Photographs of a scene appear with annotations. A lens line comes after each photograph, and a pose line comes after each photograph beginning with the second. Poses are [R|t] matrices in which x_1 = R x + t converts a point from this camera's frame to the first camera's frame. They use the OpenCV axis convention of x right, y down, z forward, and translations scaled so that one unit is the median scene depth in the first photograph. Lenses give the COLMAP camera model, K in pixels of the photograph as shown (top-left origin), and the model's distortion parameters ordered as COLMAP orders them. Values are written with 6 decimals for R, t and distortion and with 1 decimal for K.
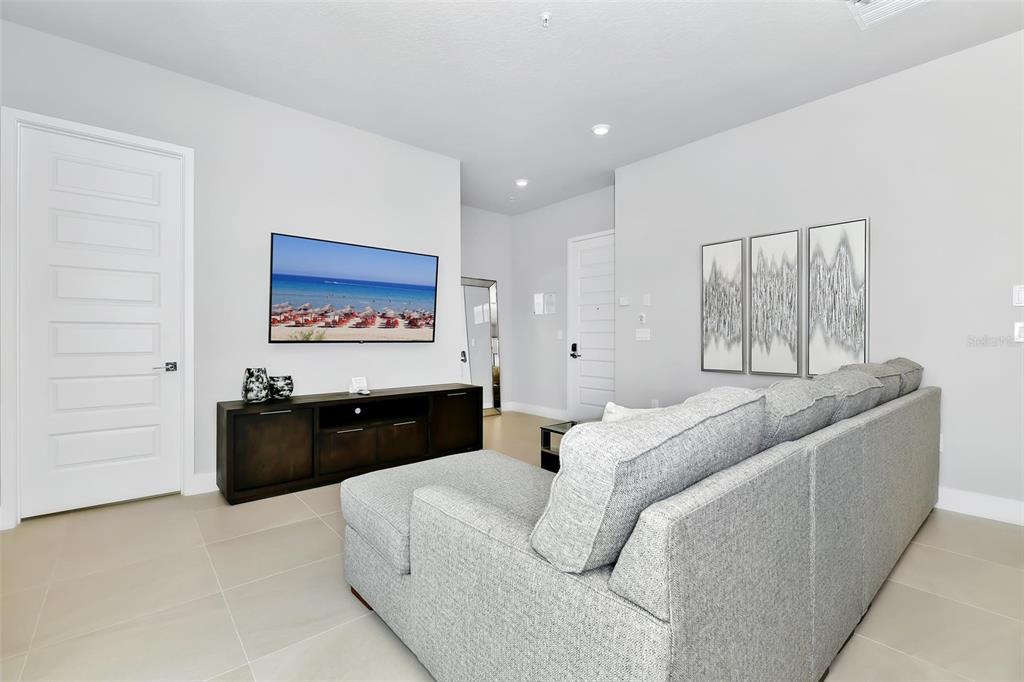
lens RADIAL K [[458.2, 0, 518.0], [0, 458.2, 342.1], [0, 0, 1]] dist [0.002215, 0.000310]
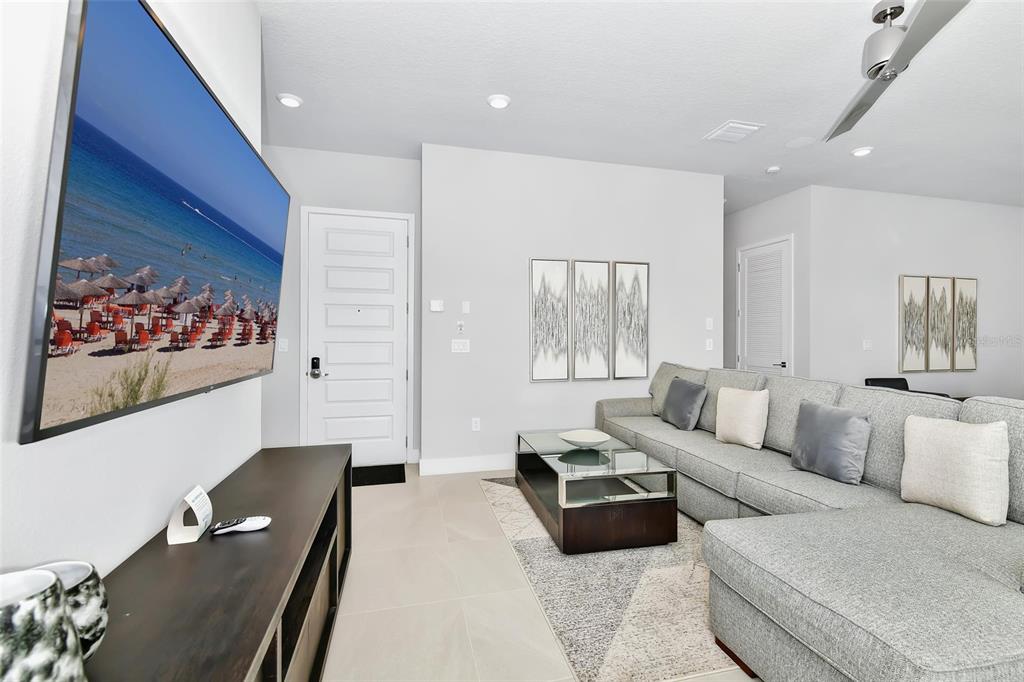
lens RADIAL K [[458.2, 0, 518.8], [0, 458.2, 334.5], [0, 0, 1]] dist [0.002215, 0.000310]
pose [[0.429725, 0.004281, 0.902950, -0.594405], [0.006830, 0.999945, -0.007992, -0.038964], [-0.902934, 0.009602, 0.429672, 0.660299]]
